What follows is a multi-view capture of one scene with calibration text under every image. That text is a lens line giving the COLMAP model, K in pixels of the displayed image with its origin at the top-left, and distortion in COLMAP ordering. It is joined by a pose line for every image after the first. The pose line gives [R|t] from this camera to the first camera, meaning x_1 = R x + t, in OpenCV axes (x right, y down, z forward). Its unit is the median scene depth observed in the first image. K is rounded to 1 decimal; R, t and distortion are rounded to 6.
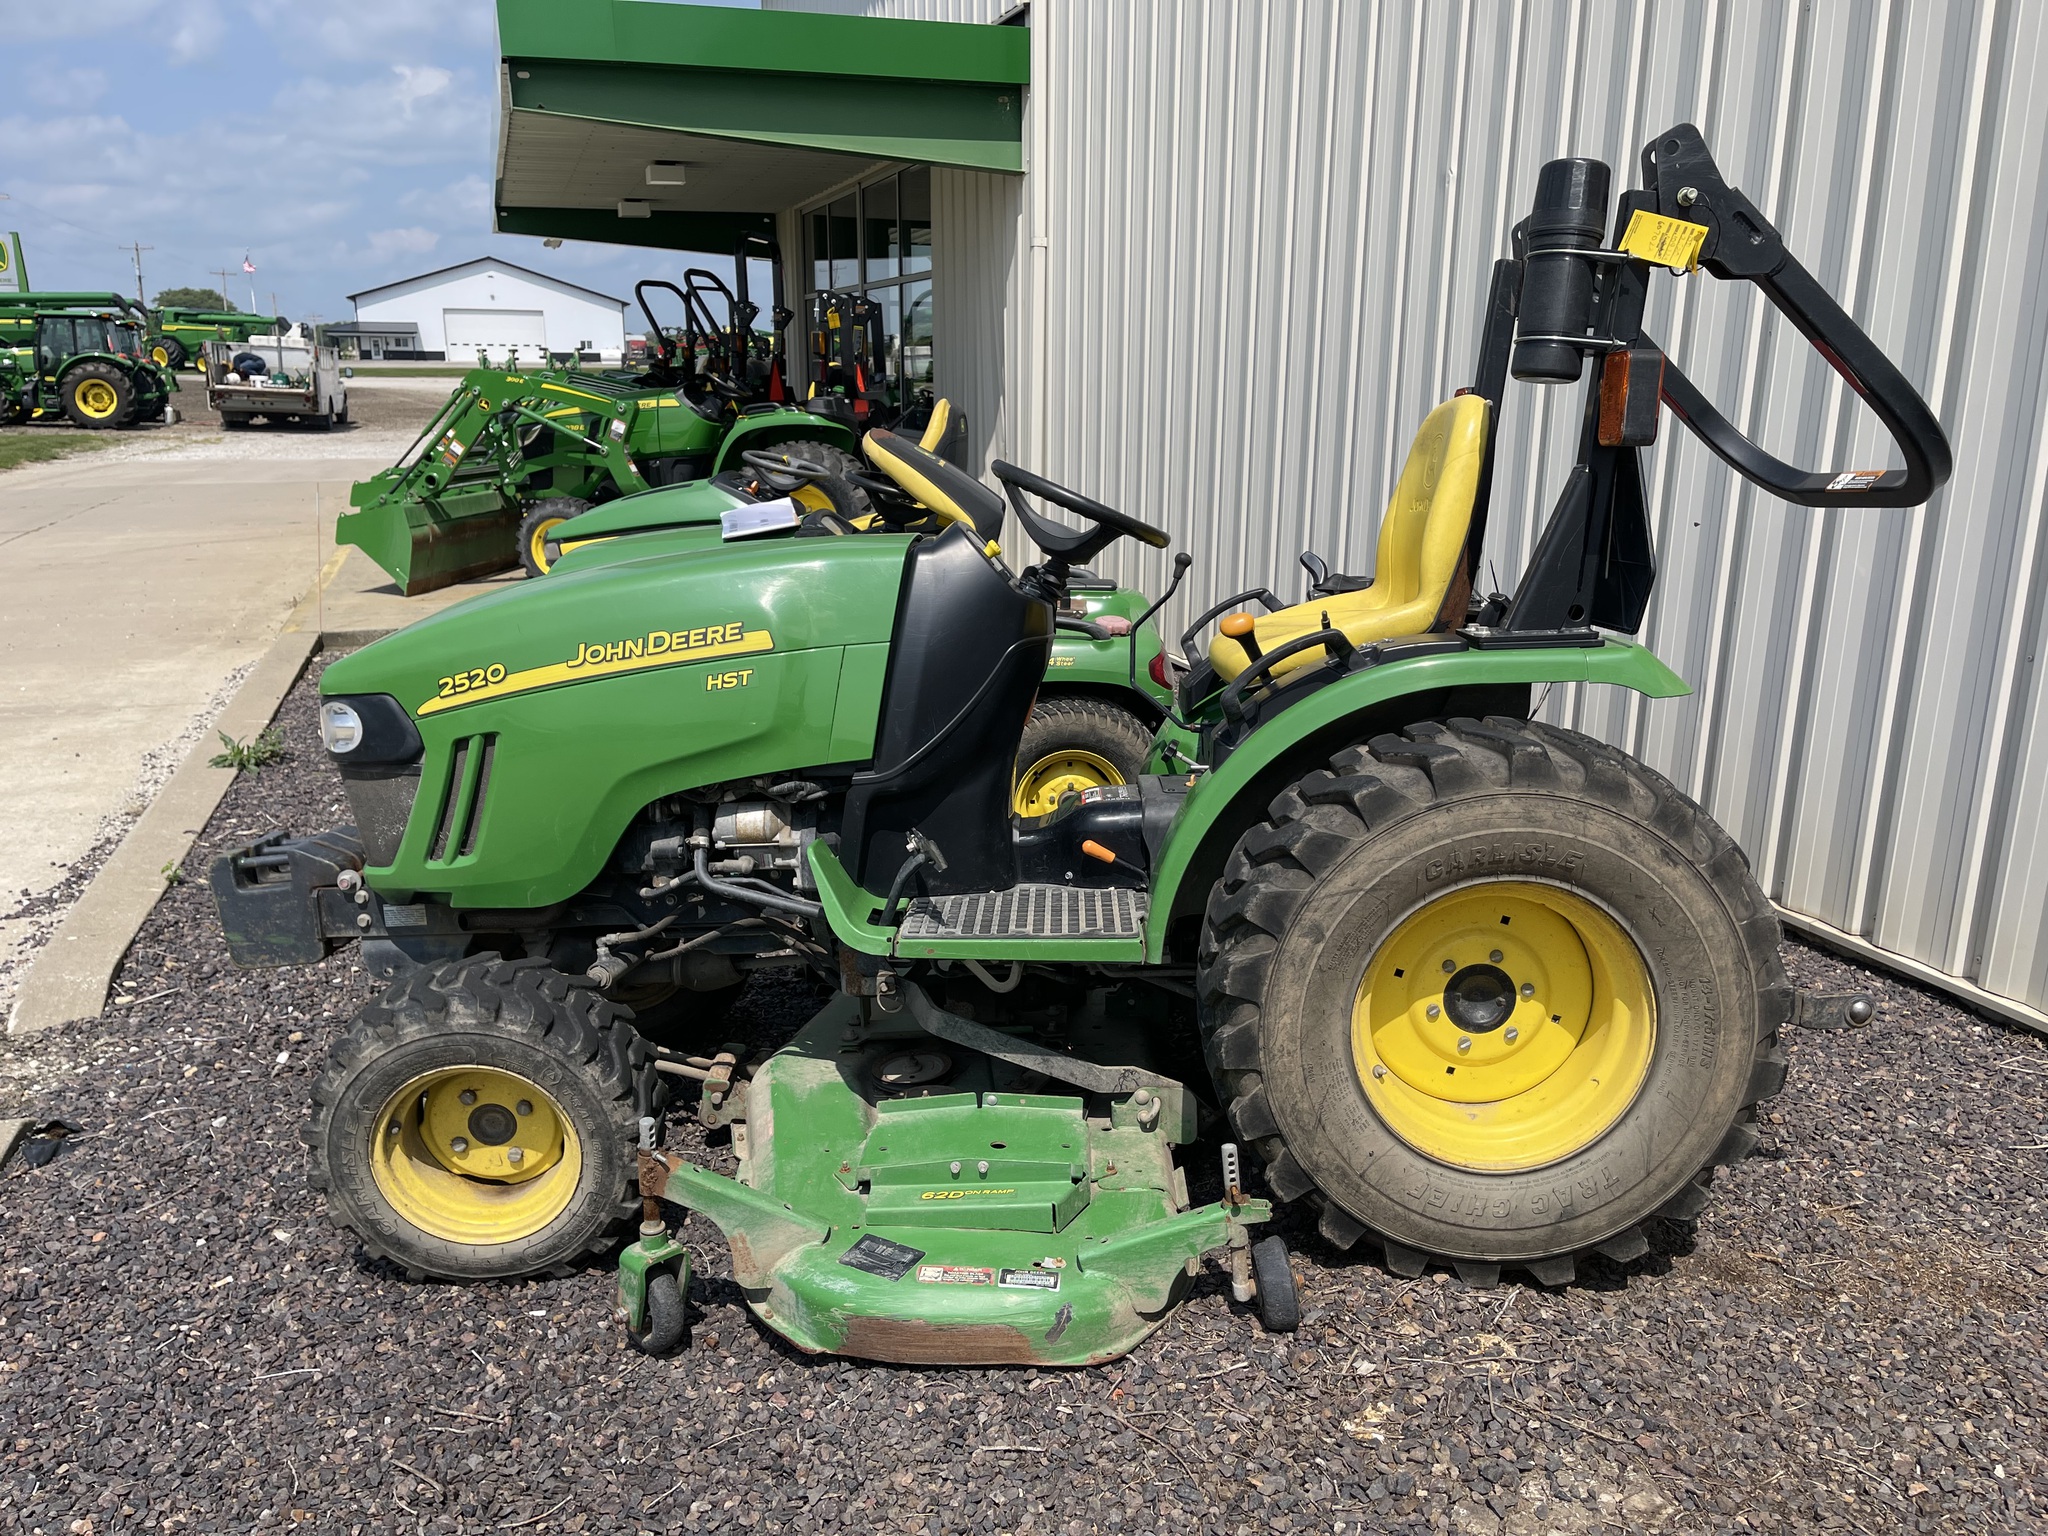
lens RADIAL K [[1566.0, 0, 1023.8], [0, 1566.0, 774.6], [0, 0, 1]] dist [0.073115, -0.105304]
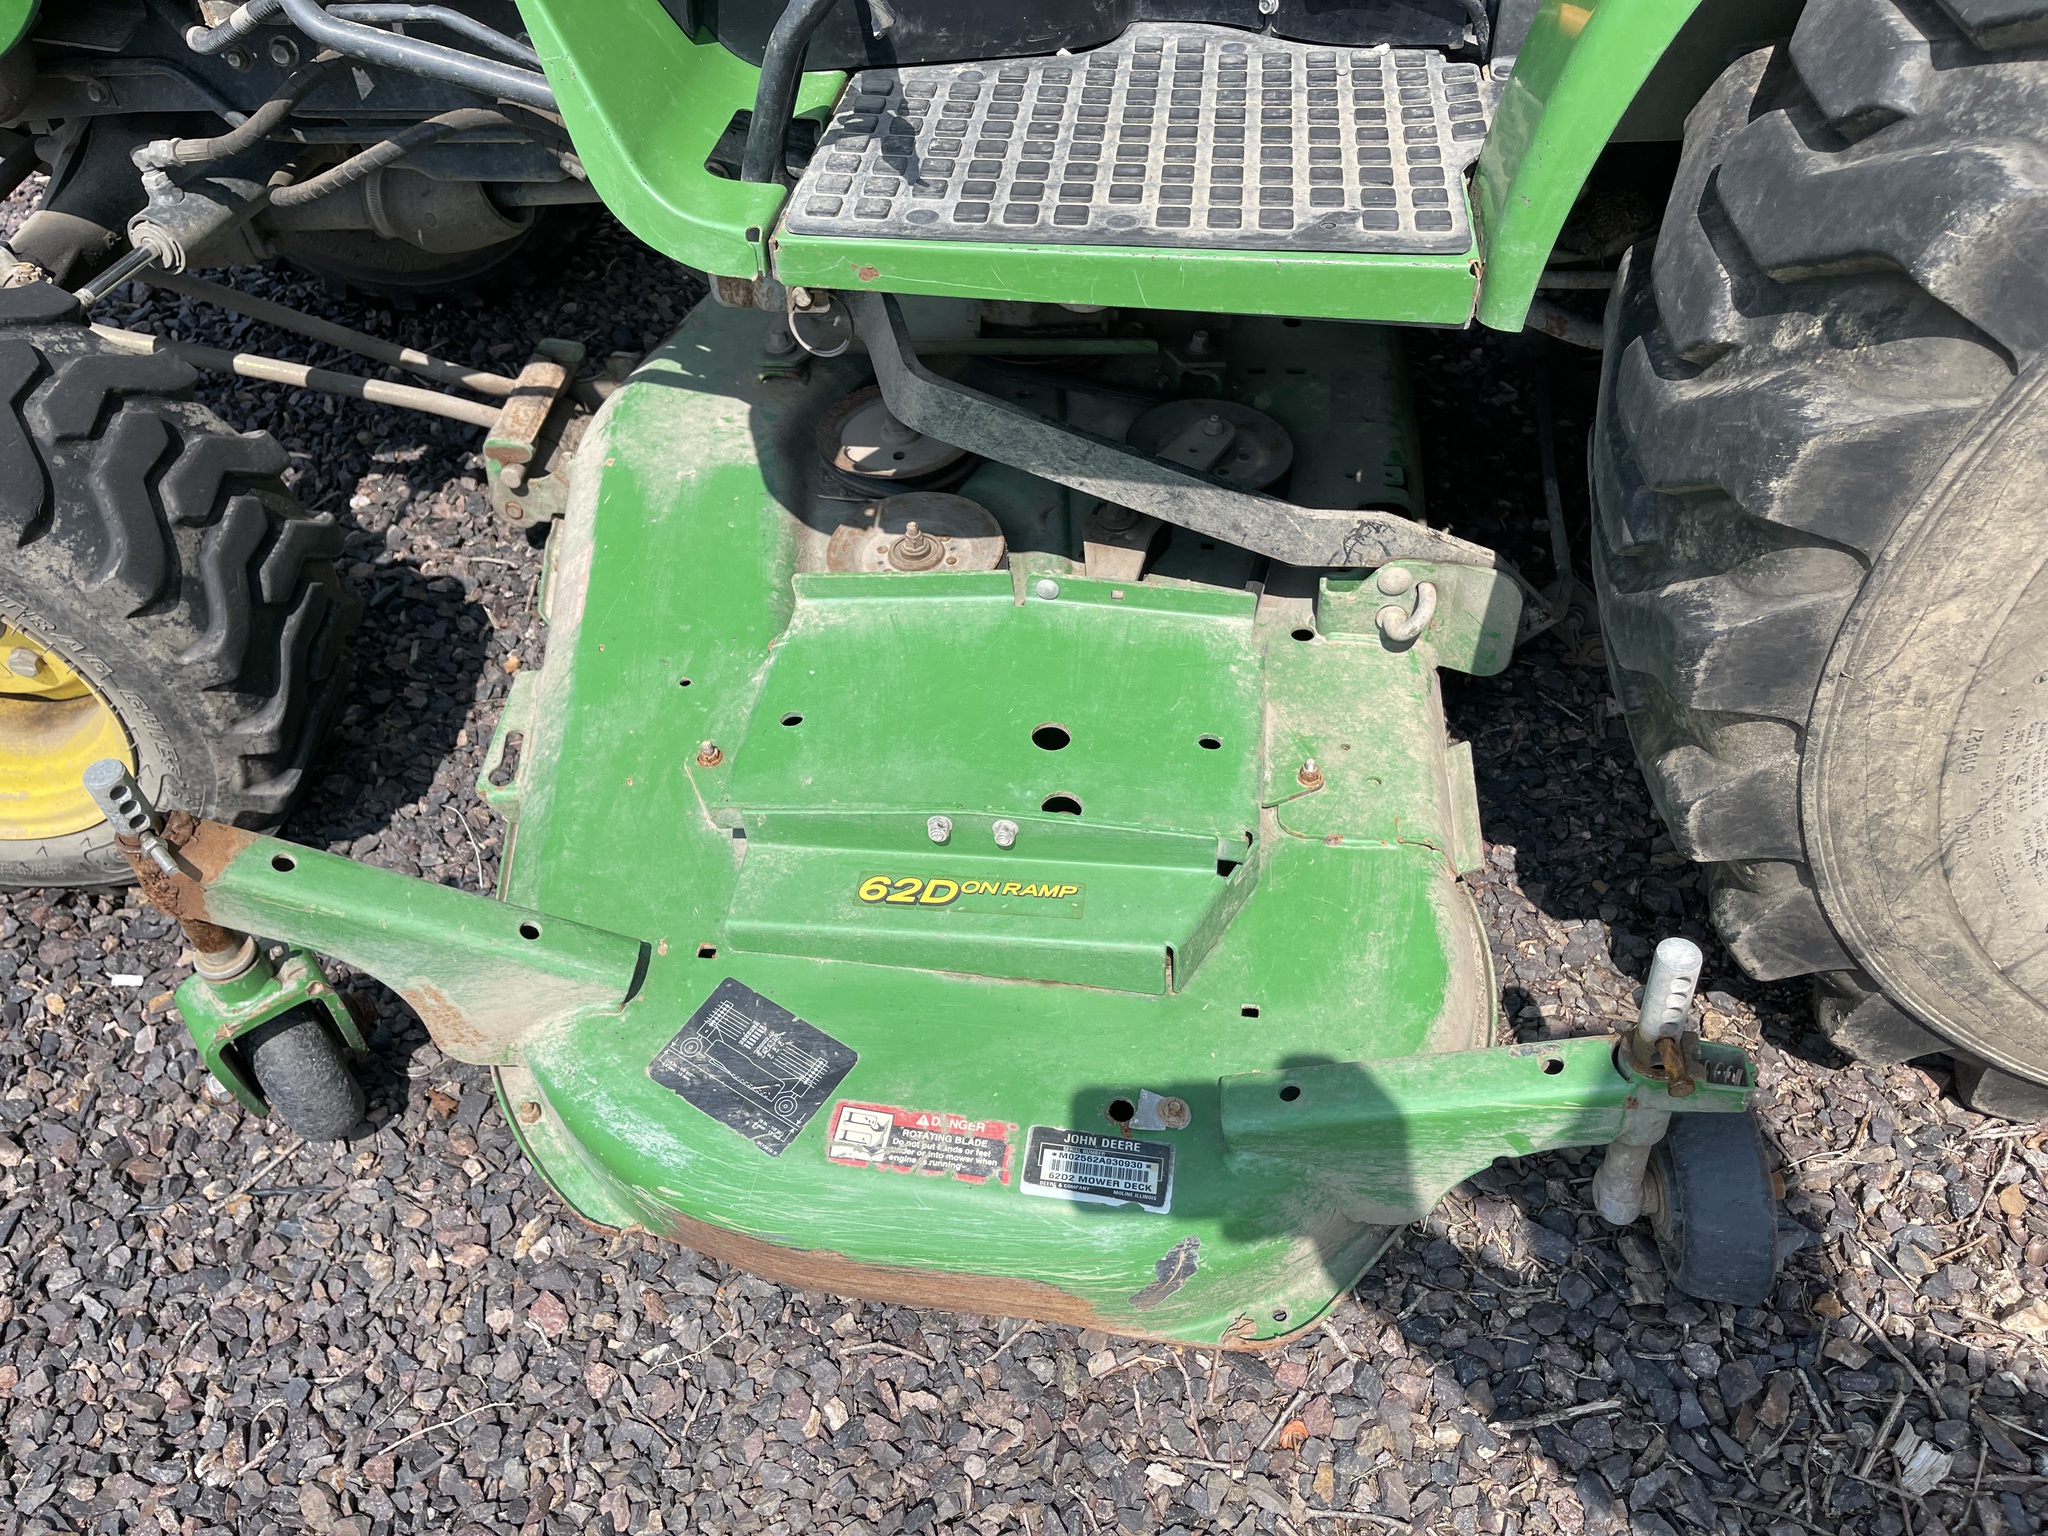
lens RADIAL K [[1566.0, 0, 1023.8], [0, 1566.0, 774.6], [0, 0, 1]] dist [0.073115, -0.105304]
pose [[0.996018, 0.050224, -0.073663, 0.008058], [-0.000835, 0.831453, 0.555595, 0.007449], [0.089152, -0.553320, 0.828184, 0.620195]]
